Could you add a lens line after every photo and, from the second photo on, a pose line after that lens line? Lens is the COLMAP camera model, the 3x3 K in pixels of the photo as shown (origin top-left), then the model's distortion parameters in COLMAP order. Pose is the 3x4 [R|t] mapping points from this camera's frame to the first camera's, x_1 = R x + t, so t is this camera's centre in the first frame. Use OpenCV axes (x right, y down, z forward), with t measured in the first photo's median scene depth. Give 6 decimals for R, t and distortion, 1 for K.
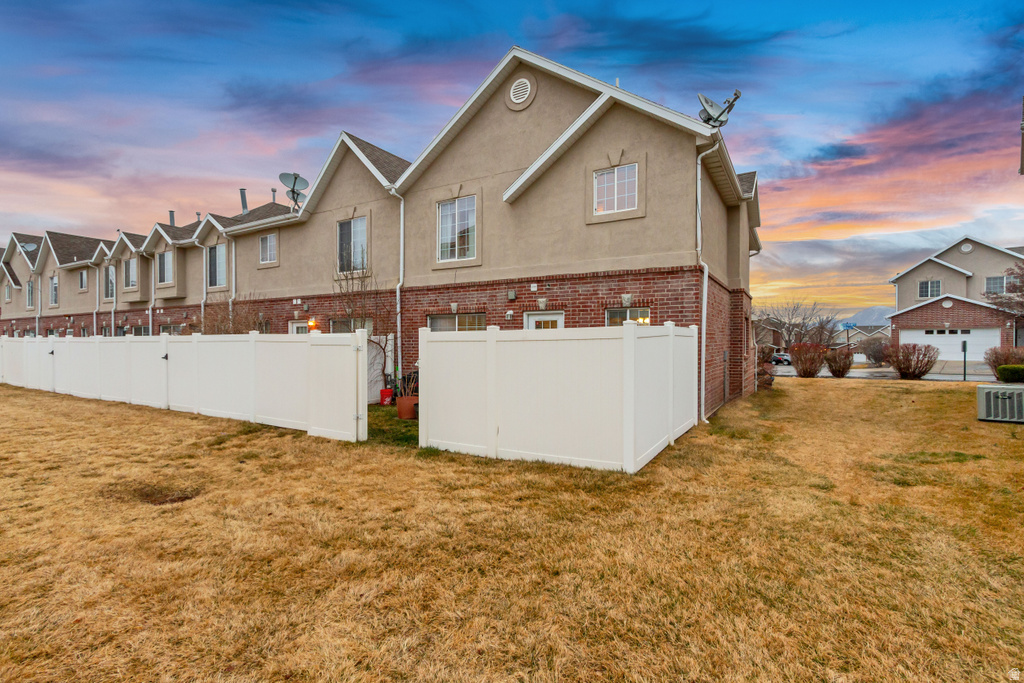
lens RADIAL K [[470.2, 0, 506.1], [0, 470.2, 344.2], [0, 0, 1]] dist [0.006414, -0.001184]
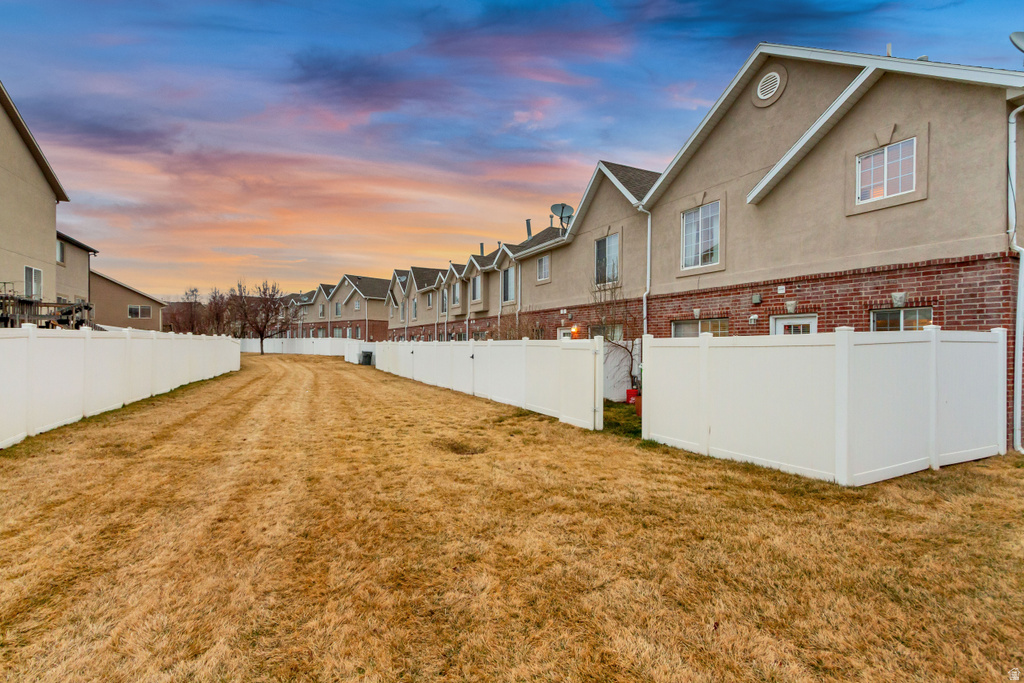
lens RADIAL K [[470.2, 0, 506.1], [0, 470.2, 344.2], [0, 0, 1]] dist [0.006414, -0.001184]
pose [[0.840434, 0.001766, -0.541911, 0.111754], [-0.004779, 0.999980, -0.004153, -0.004464], [0.541893, 0.006081, 0.840426, -0.103656]]
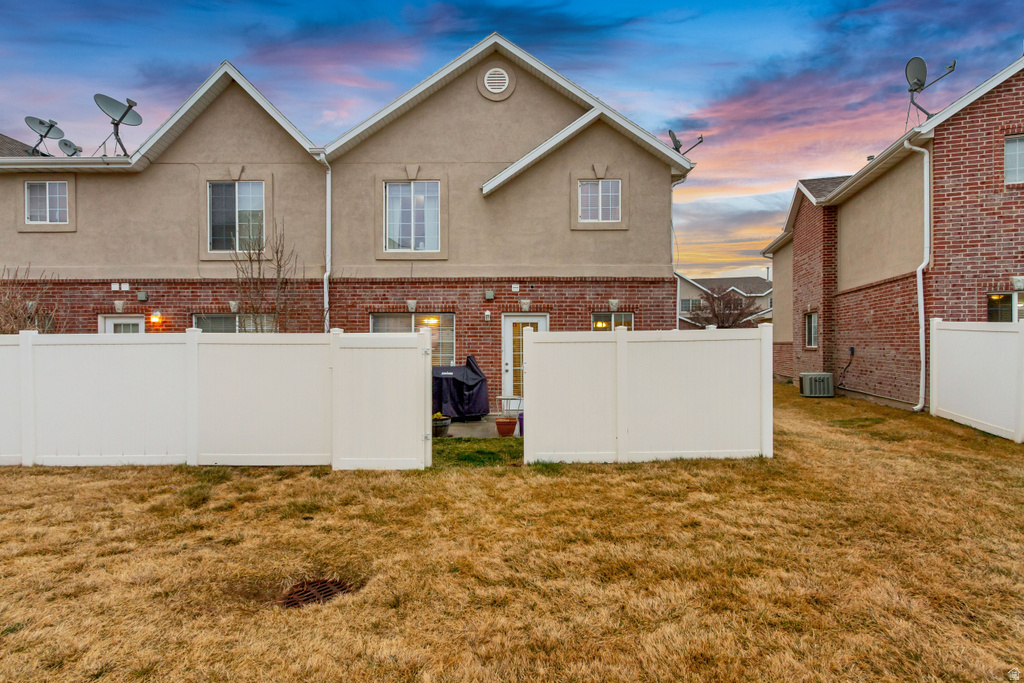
lens RADIAL K [[472.0, 0, 513.5], [0, 472.0, 345.4], [0, 0, 1]] dist [0.003067, -0.000306]
pose [[0.857854, -0.003572, 0.513880, -0.461177], [0.006358, 0.999973, -0.003662, 0.001014], [-0.513853, 0.006408, 0.857854, 0.177765]]
